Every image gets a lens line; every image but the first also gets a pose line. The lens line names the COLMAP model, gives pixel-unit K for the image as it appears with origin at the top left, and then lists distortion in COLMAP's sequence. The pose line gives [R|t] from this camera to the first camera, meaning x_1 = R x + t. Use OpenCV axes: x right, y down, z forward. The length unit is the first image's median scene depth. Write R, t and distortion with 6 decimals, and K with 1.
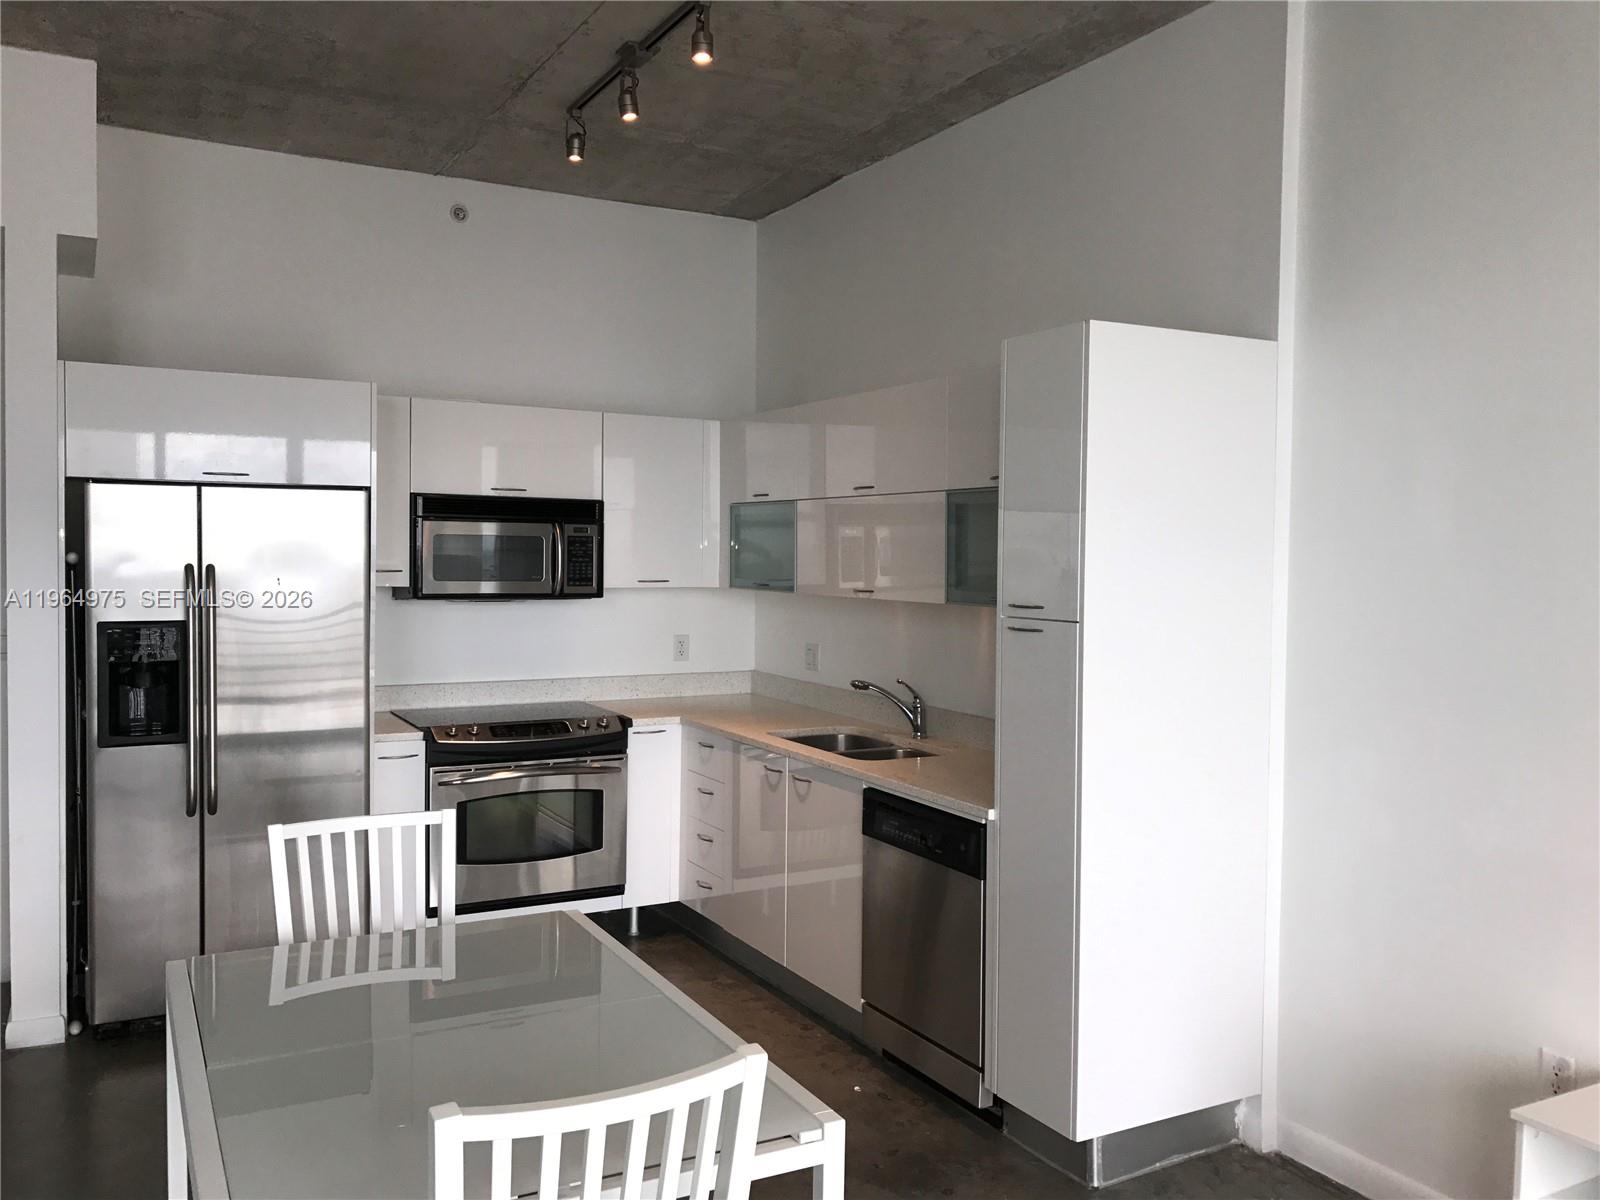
lens RADIAL K [[1317.9, 0, 804.1], [0, 1317.9, 600.5], [0, 0, 1]] dist [0.052987, -0.056824]
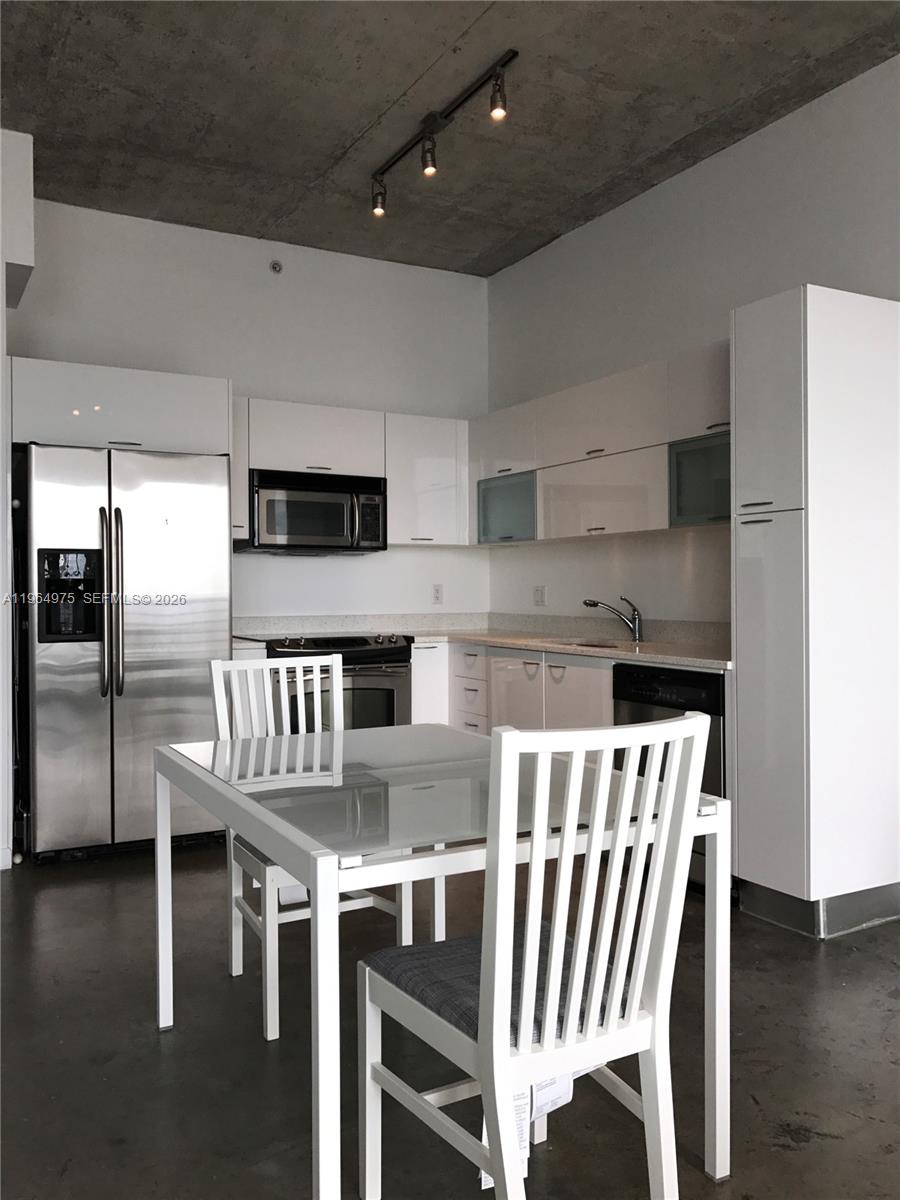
lens RADIAL K [[988.5, 0, 453.7], [0, 988.5, 599.5], [0, 0, 1]] dist [0.052987, -0.056824]
pose [[0.999854, -0.015407, 0.007340, -0.115486], [0.015631, 0.999378, -0.031619, 0.100104], [-0.006849, 0.031729, 0.999473, -0.000246]]
